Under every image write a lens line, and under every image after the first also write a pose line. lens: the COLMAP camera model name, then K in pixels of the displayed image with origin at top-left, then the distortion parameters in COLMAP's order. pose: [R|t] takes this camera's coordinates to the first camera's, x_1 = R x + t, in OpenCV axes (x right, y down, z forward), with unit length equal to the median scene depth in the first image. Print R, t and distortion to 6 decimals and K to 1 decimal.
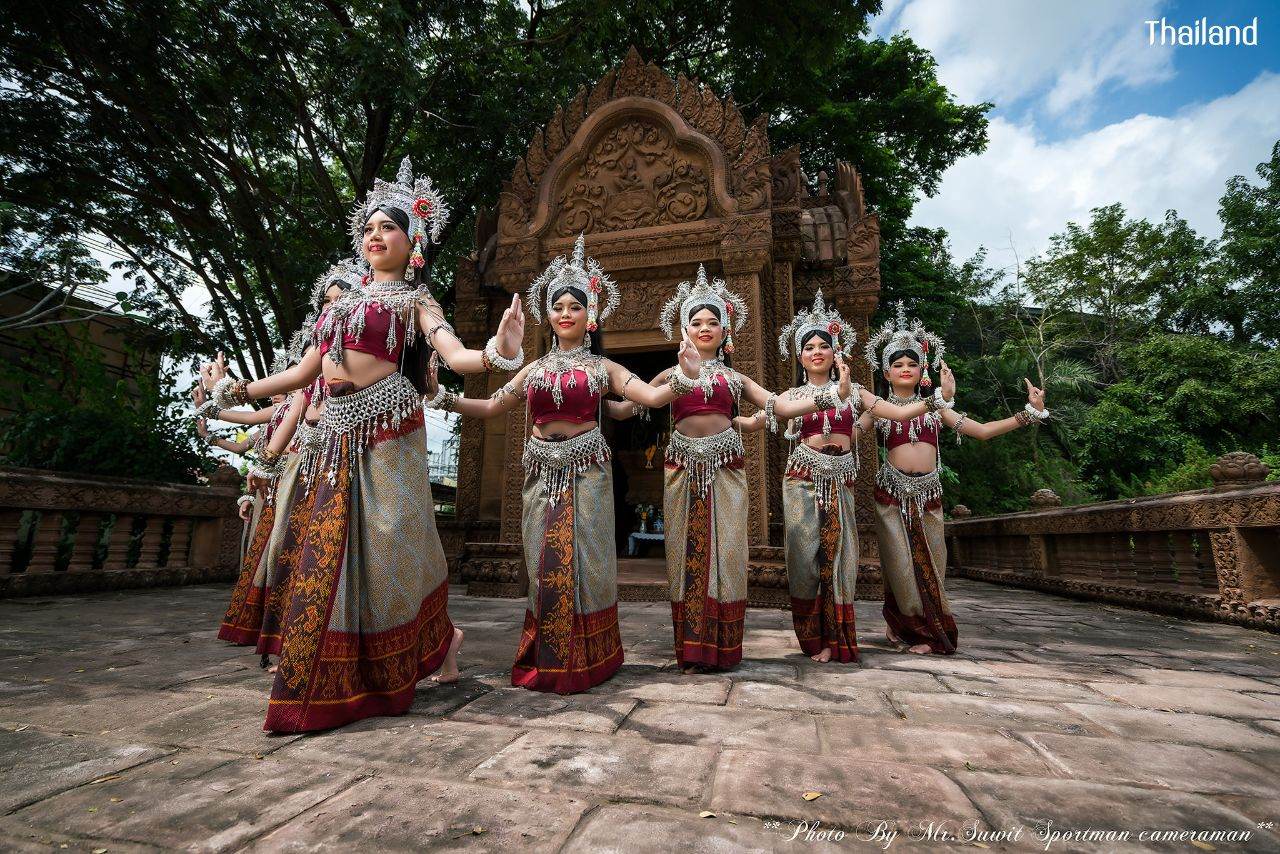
lens RADIAL K [[581.3, 0, 638.1], [0, 581.3, 428.5], [0, 0, 1]] dist [-0.001543, 0.001346]
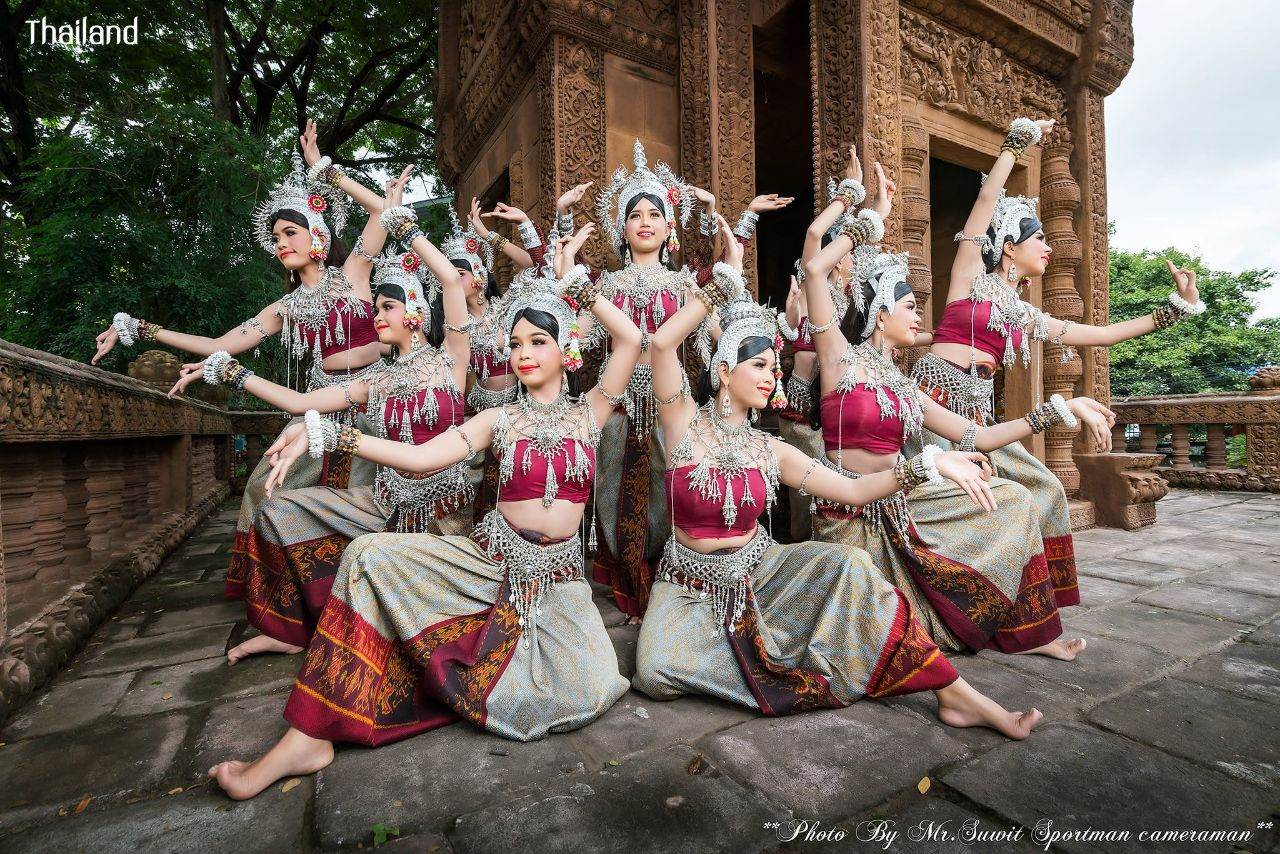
lens RADIAL K [[582.5, 0, 638.9], [0, 582.5, 423.4], [0, 0, 1]] dist [0.001771, -0.000072]
pose [[0.734104, -0.021588, 0.678693, -0.697592], [-0.106056, 0.983583, 0.146001, 0.093678], [-0.670703, -0.179160, 0.719763, 0.722666]]
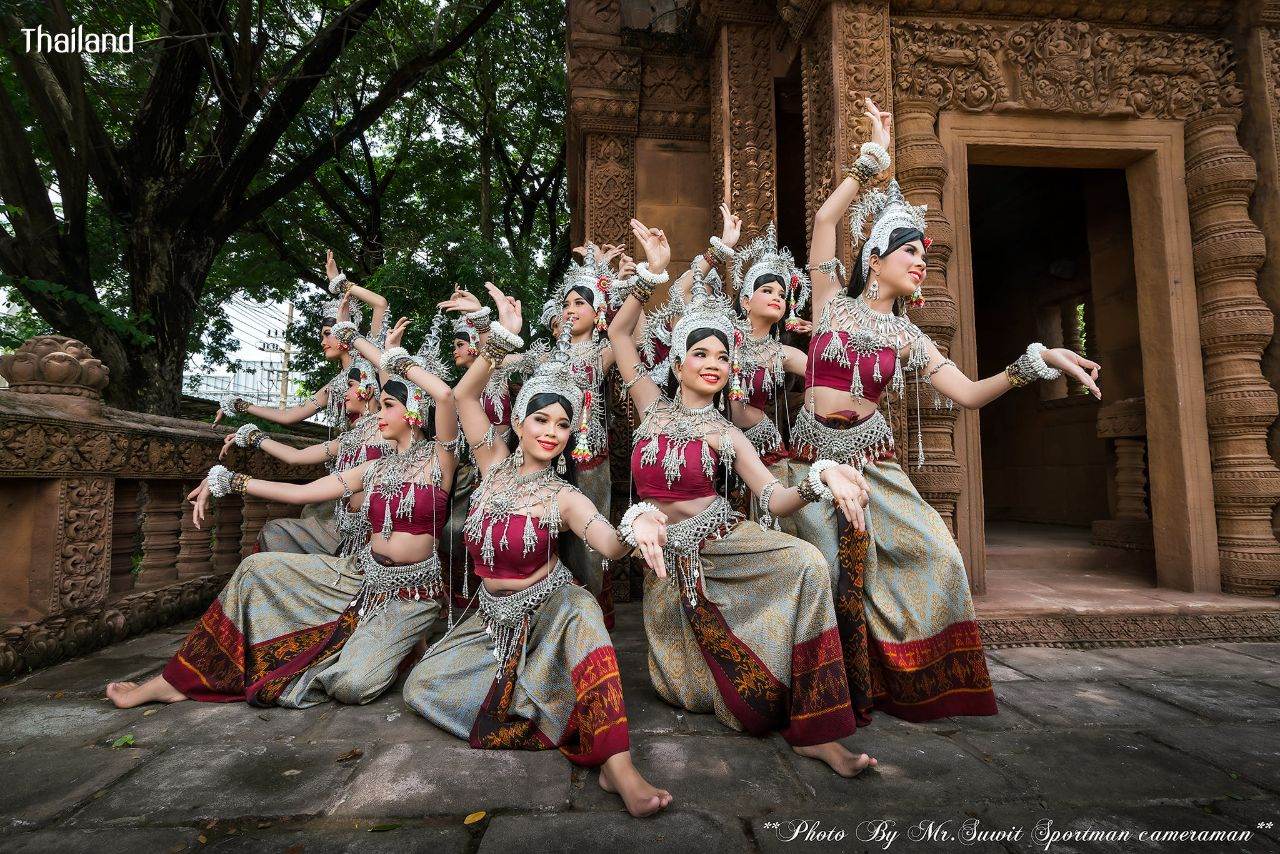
lens RADIAL K [[589.4, 0, 637.7], [0, 589.4, 427.4], [0, 0, 1]] dist [-0.002499, 0.000907]
pose [[0.953328, 0.018131, 0.301391, -0.505245], [-0.049187, 0.994187, 0.095777, 0.072269], [-0.297903, -0.106132, 0.948678, 0.577154]]
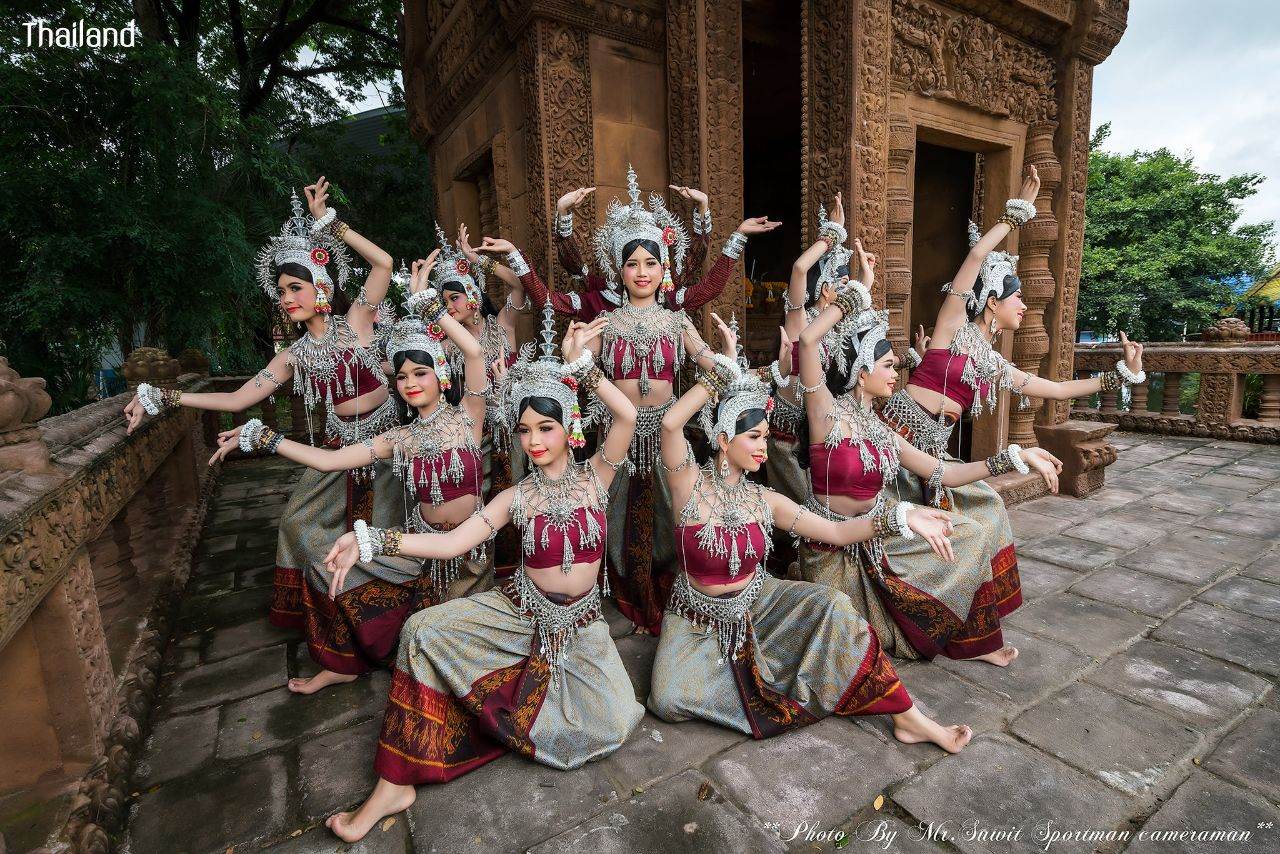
lens RADIAL K [[590.8, 0, 638.7], [0, 590.8, 421.6], [0, 0, 1]] dist [0.003860, -0.000543]
pose [[0.707607, -0.135164, 0.693559, -0.730017], [-0.093408, 0.955028, 0.281419, 0.007332], [-0.700406, -0.263918, 0.663159, 0.723085]]
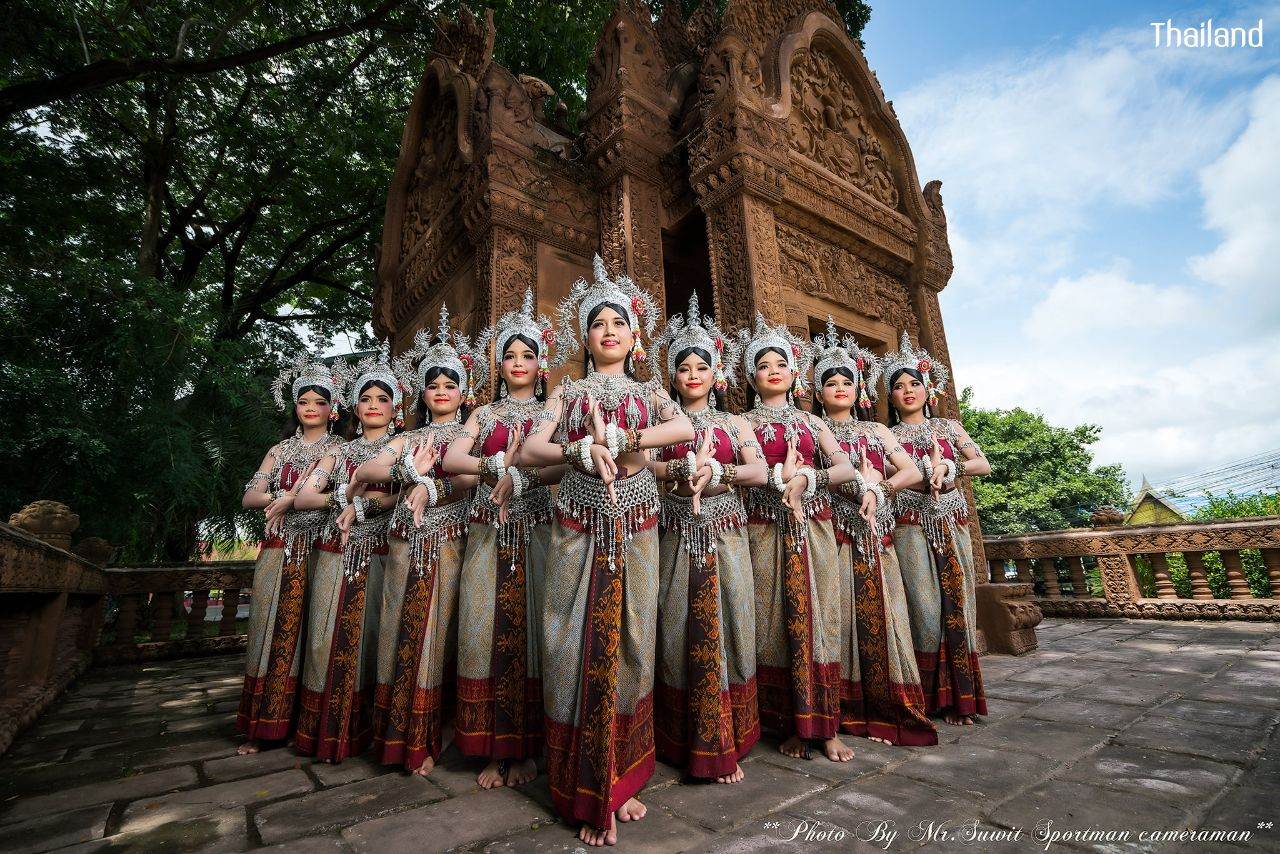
lens RADIAL K [[580.4, 0, 637.5], [0, 580.4, 430.7], [0, 0, 1]] dist [-0.002507, 0.000657]
pose [[0.635573, 0.146912, 0.757934, -0.726998], [-0.098259, 0.989137, -0.109331, 0.098922], [-0.765762, -0.004986, 0.643104, 0.703954]]
